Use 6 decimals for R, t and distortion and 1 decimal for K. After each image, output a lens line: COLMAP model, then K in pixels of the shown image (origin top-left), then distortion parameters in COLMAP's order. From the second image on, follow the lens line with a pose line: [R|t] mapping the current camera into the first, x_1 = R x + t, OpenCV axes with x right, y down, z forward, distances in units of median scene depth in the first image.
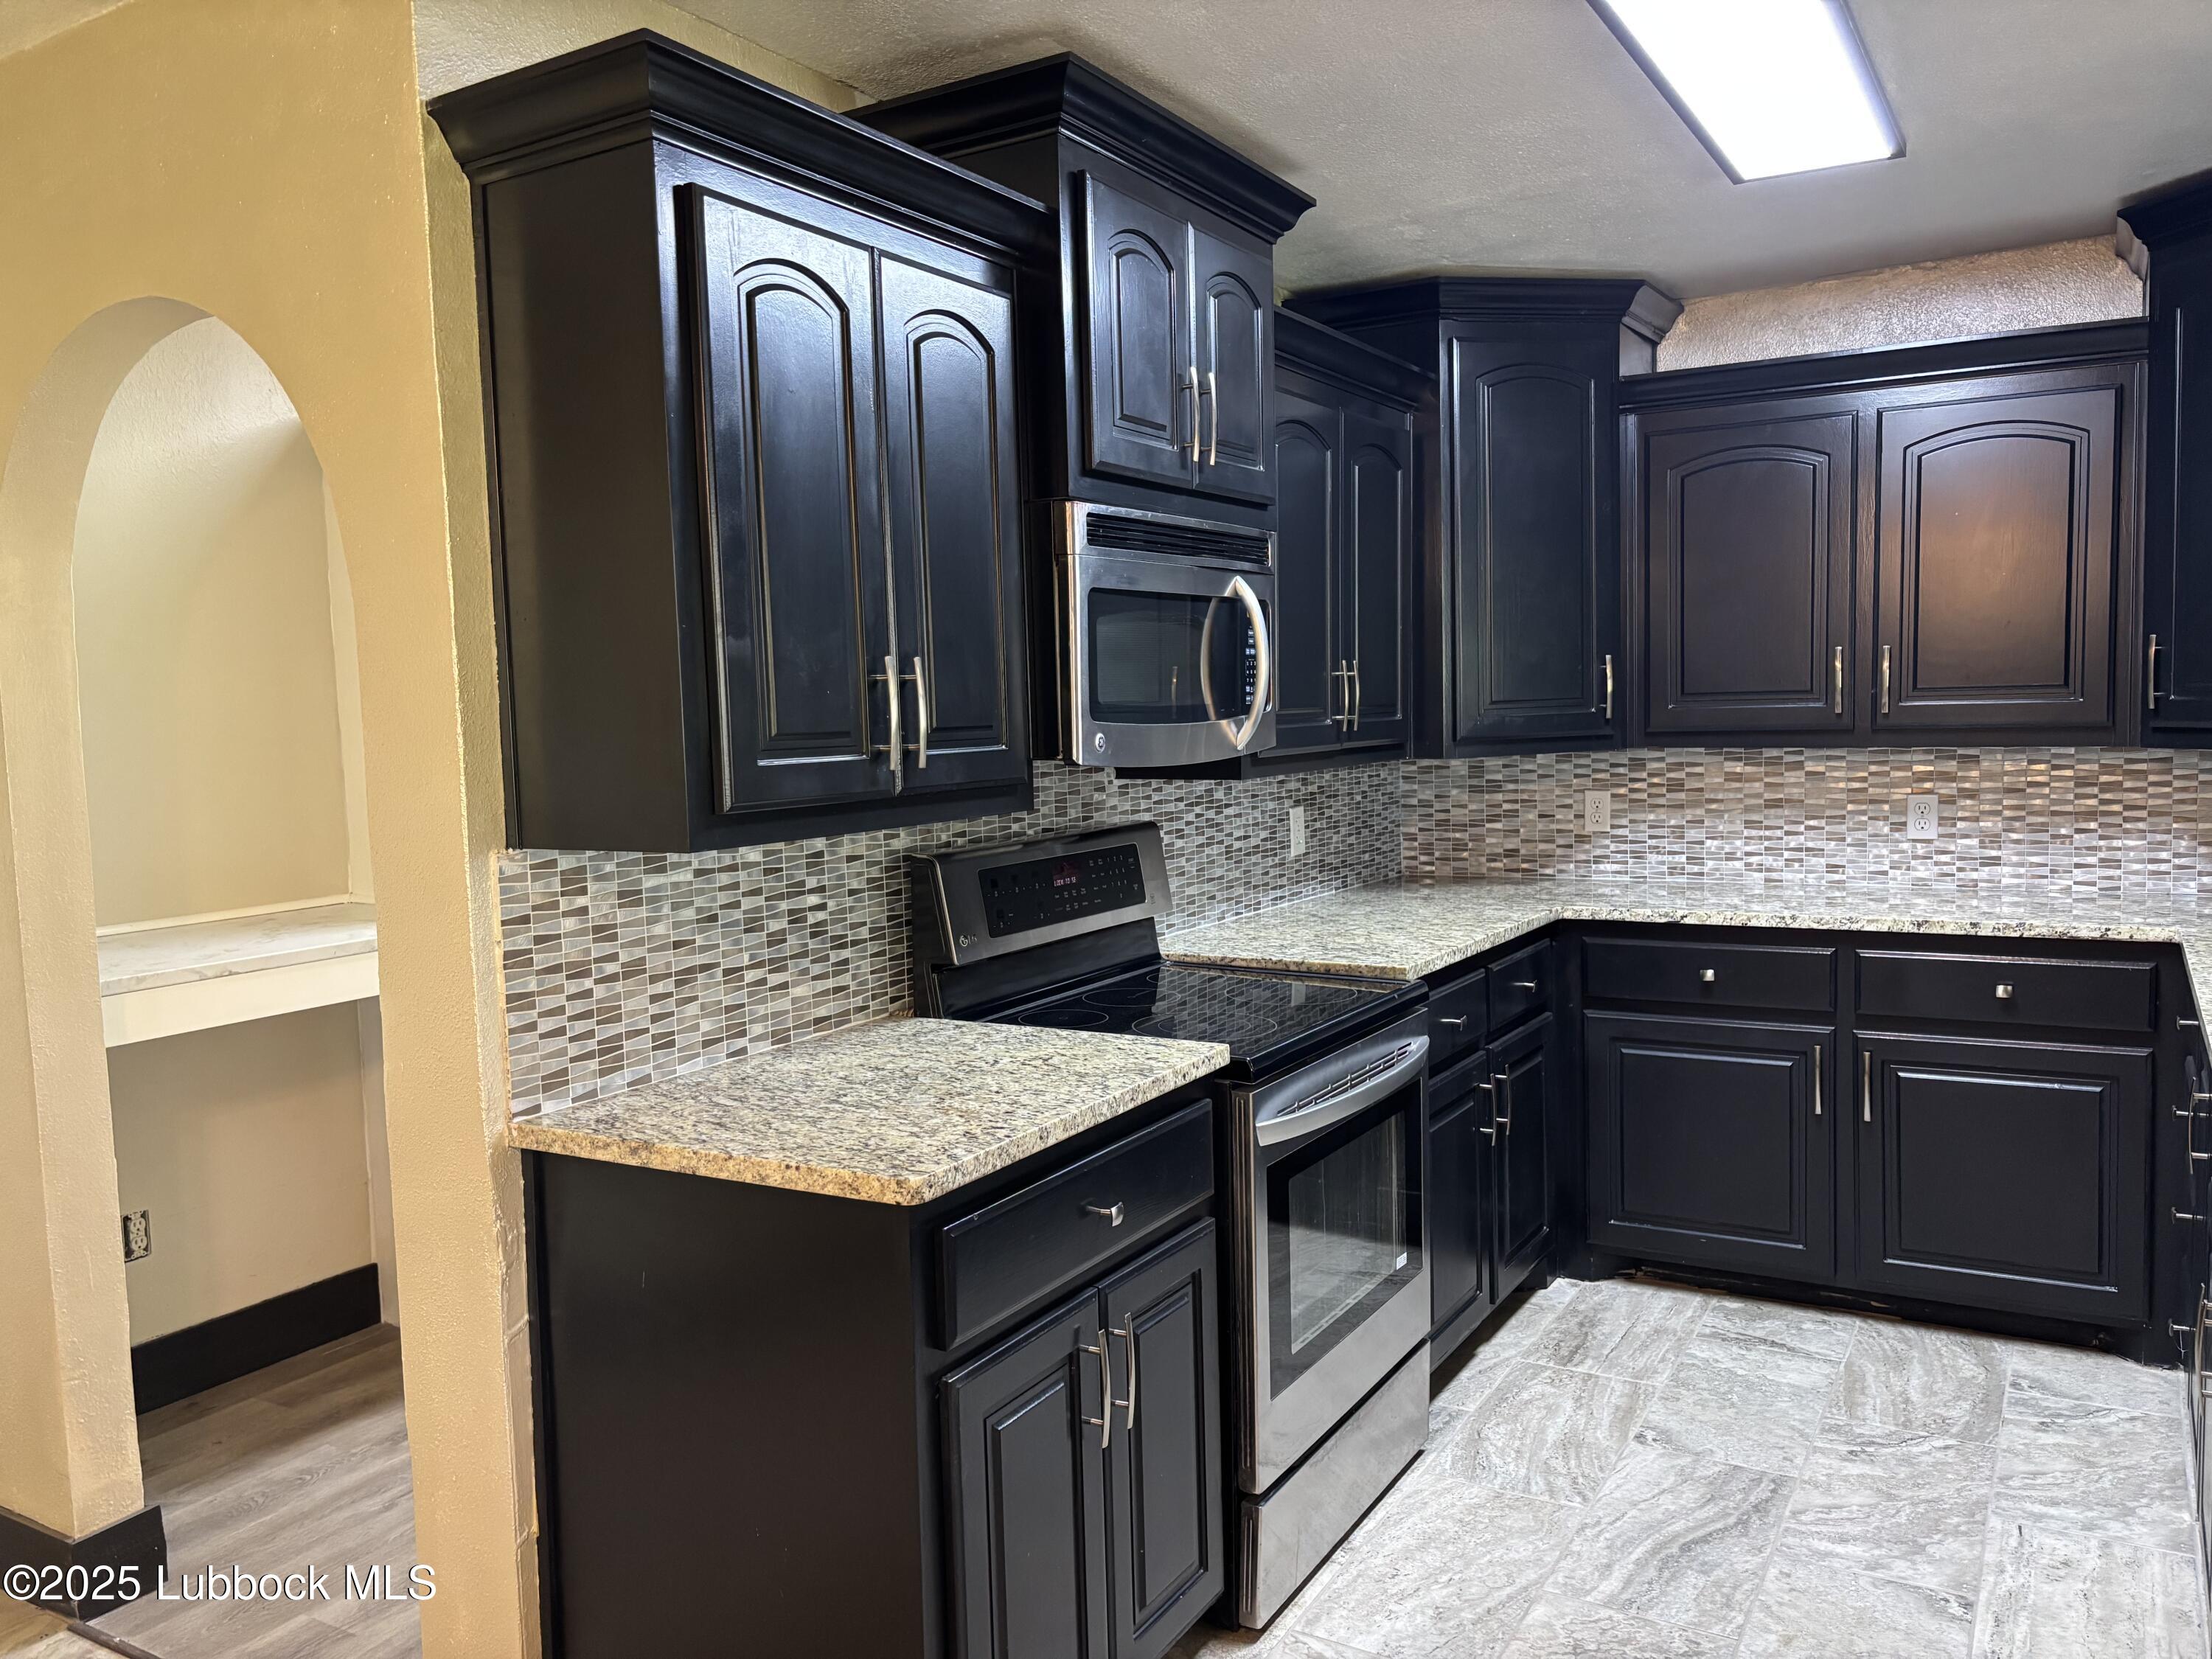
lens RADIAL K [[1664.4, 0, 1091.4], [0, 1664.4, 834.4], [0, 0, 1]] dist [0.038781, -0.042446]
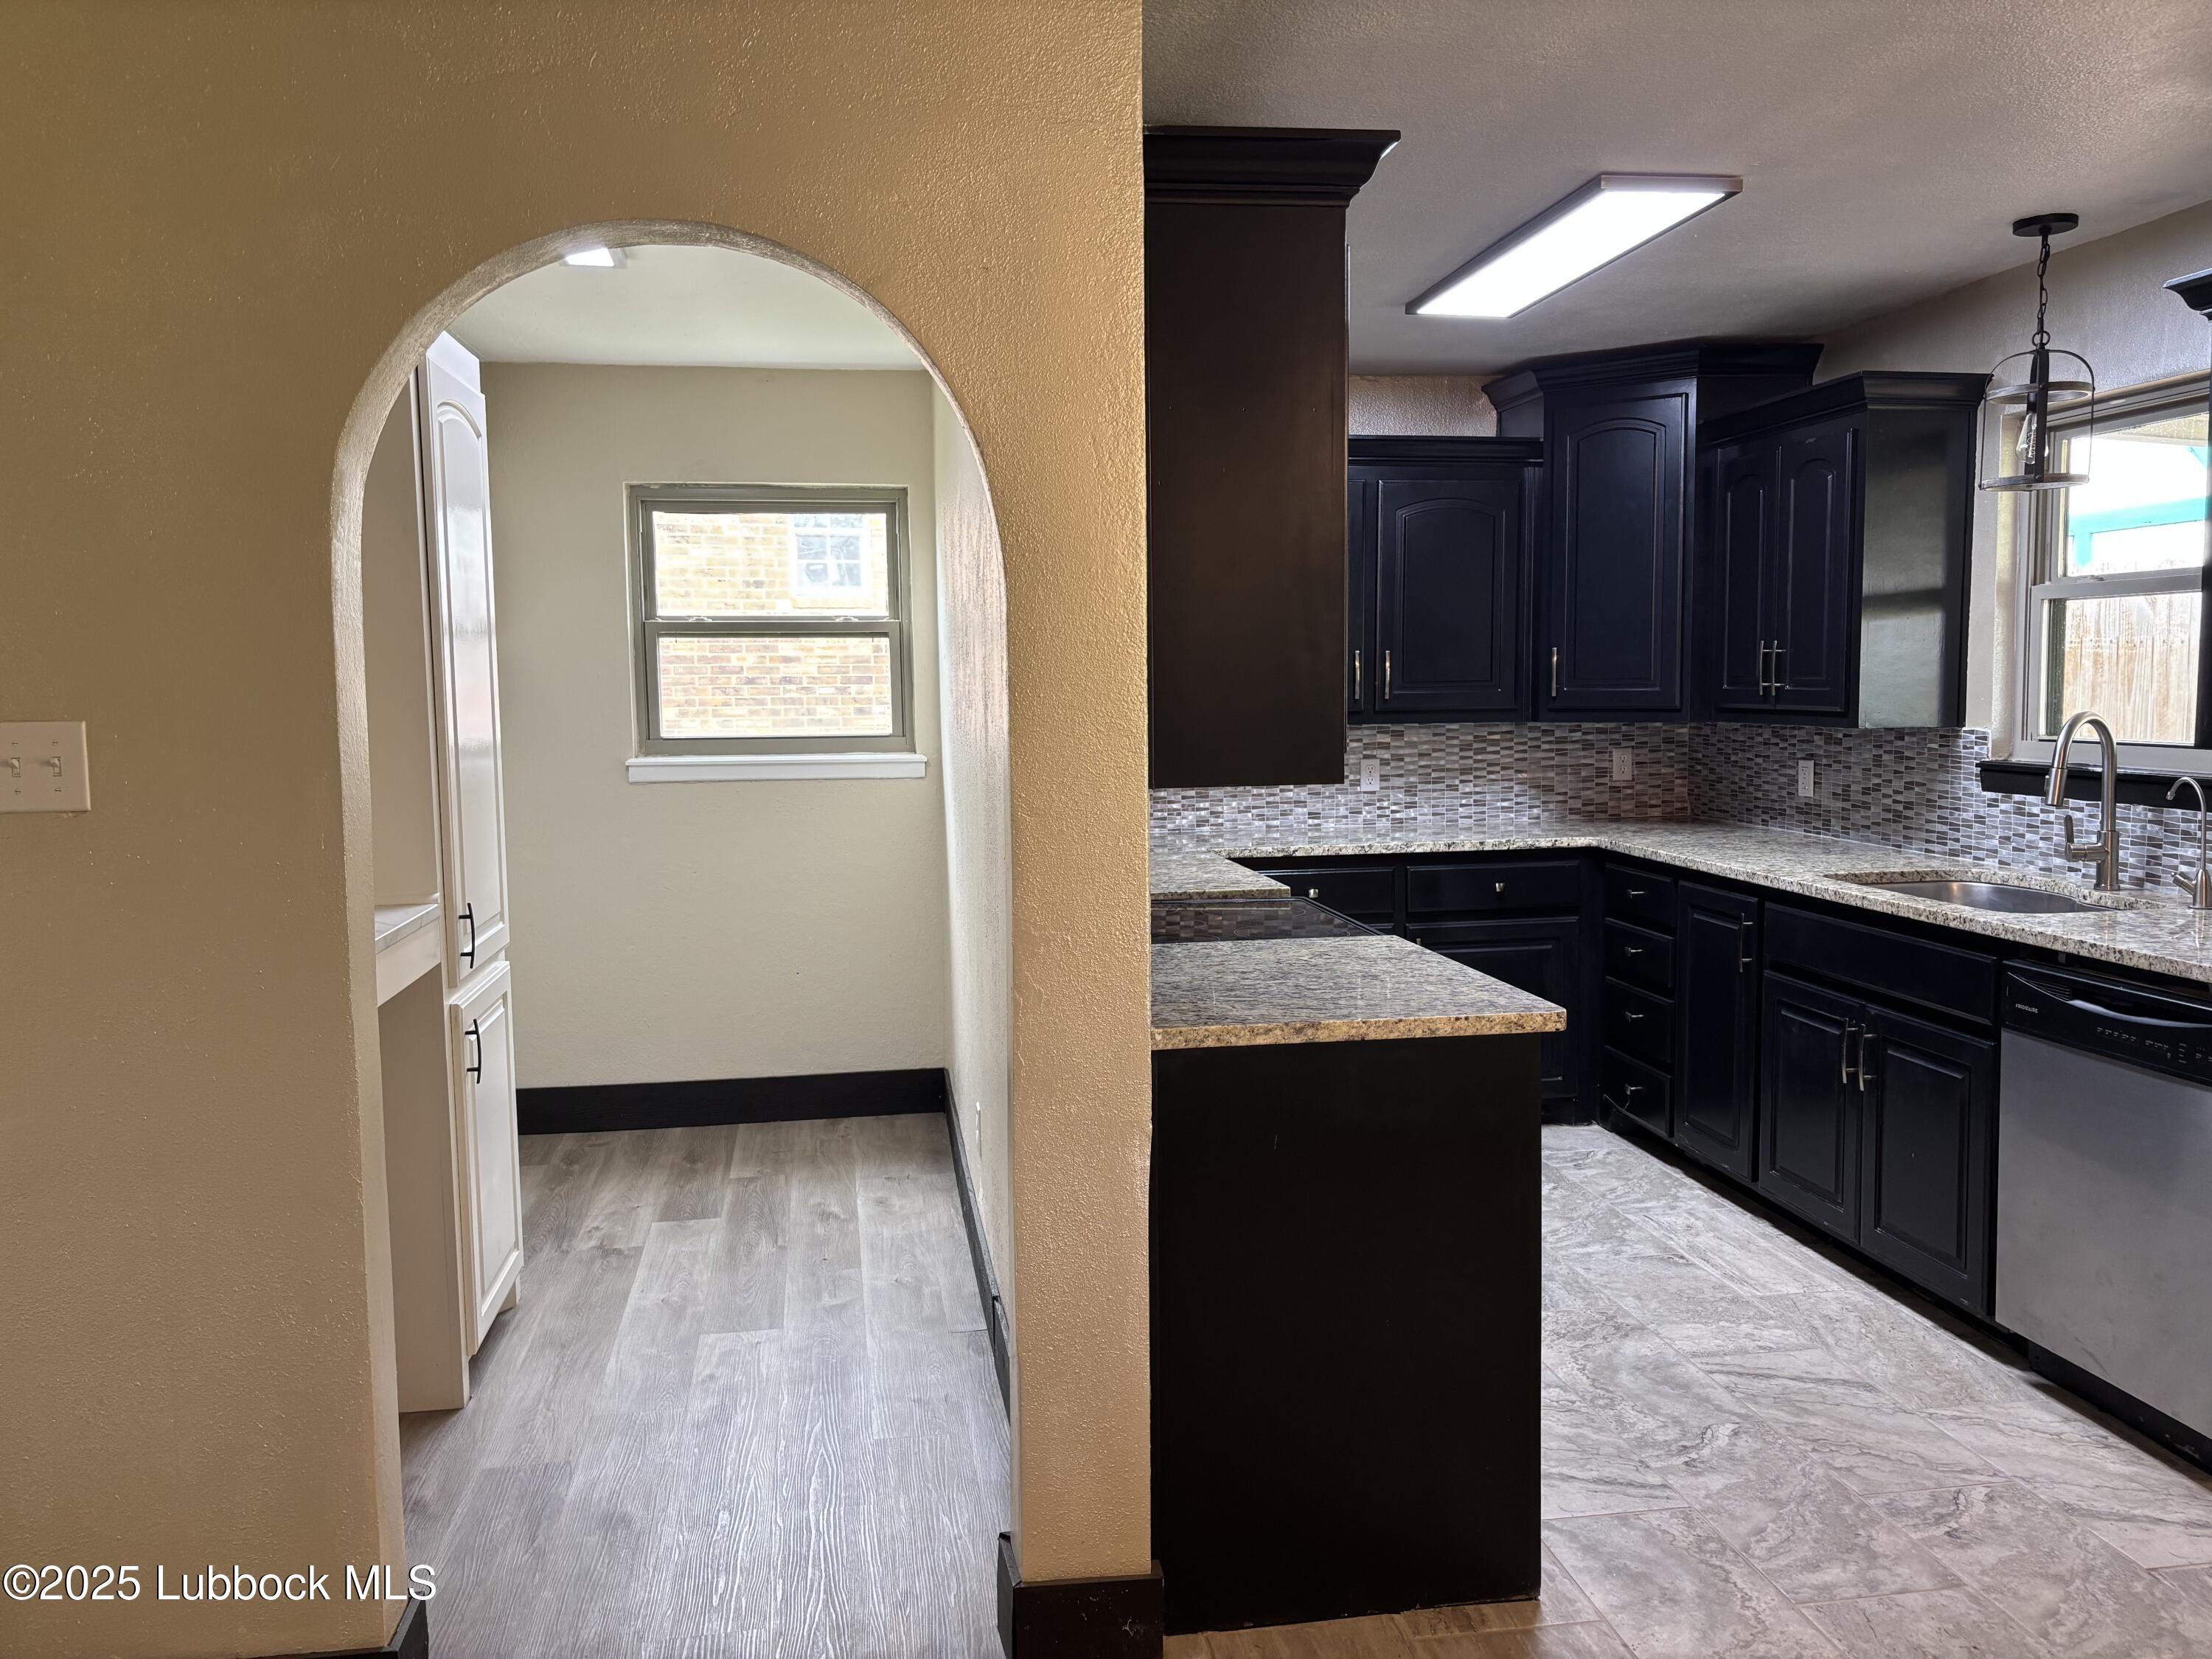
lens RADIAL K [[1664.4, 0, 1109.1], [0, 1664.4, 823.3], [0, 0, 1]] dist [0.038781, -0.042446]
pose [[0.767428, -0.033698, 0.640249, -0.664997], [0.039419, 0.999208, 0.005342, 0.016596], [-0.639922, 0.021138, 0.768149, 0.096474]]
